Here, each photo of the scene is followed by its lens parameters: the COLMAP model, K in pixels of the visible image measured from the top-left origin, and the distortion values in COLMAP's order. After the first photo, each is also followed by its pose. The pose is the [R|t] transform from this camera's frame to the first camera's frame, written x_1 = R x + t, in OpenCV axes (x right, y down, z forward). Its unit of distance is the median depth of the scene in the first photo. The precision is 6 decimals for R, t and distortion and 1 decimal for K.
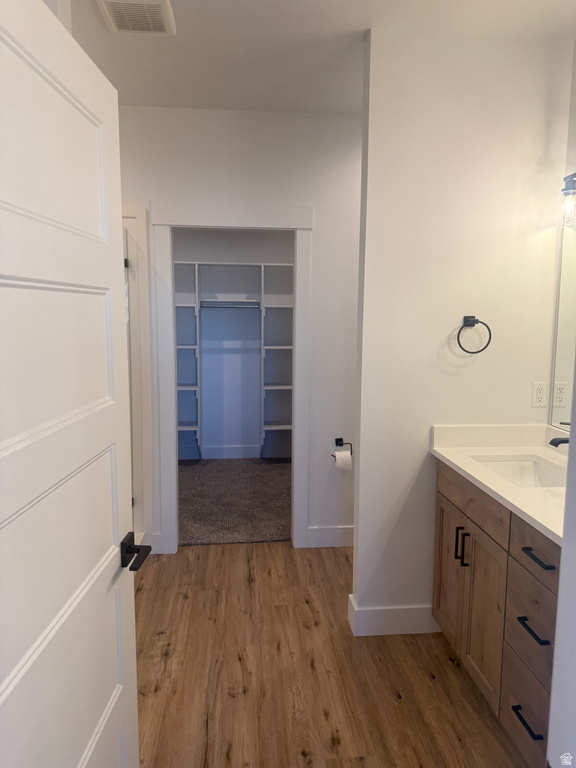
lens RADIAL K [[539.4, 0, 288.5], [0, 539.4, 385.2], [0, 0, 1]] dist [0.046376, -0.056255]
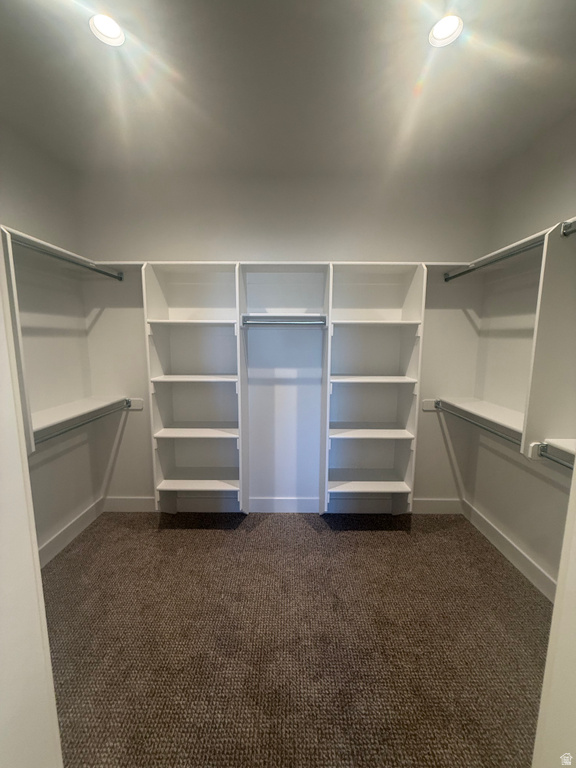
lens RADIAL K [[307.5, 0, 283.2], [0, 307.5, 384.5], [0, 0, 1]] dist [0.002028, -0.000665]
pose [[0.993650, 0.011494, -0.111924, -0.122862], [-0.009563, 0.999796, 0.017772, -0.140088], [0.112105, -0.016589, 0.993558, 1.163683]]
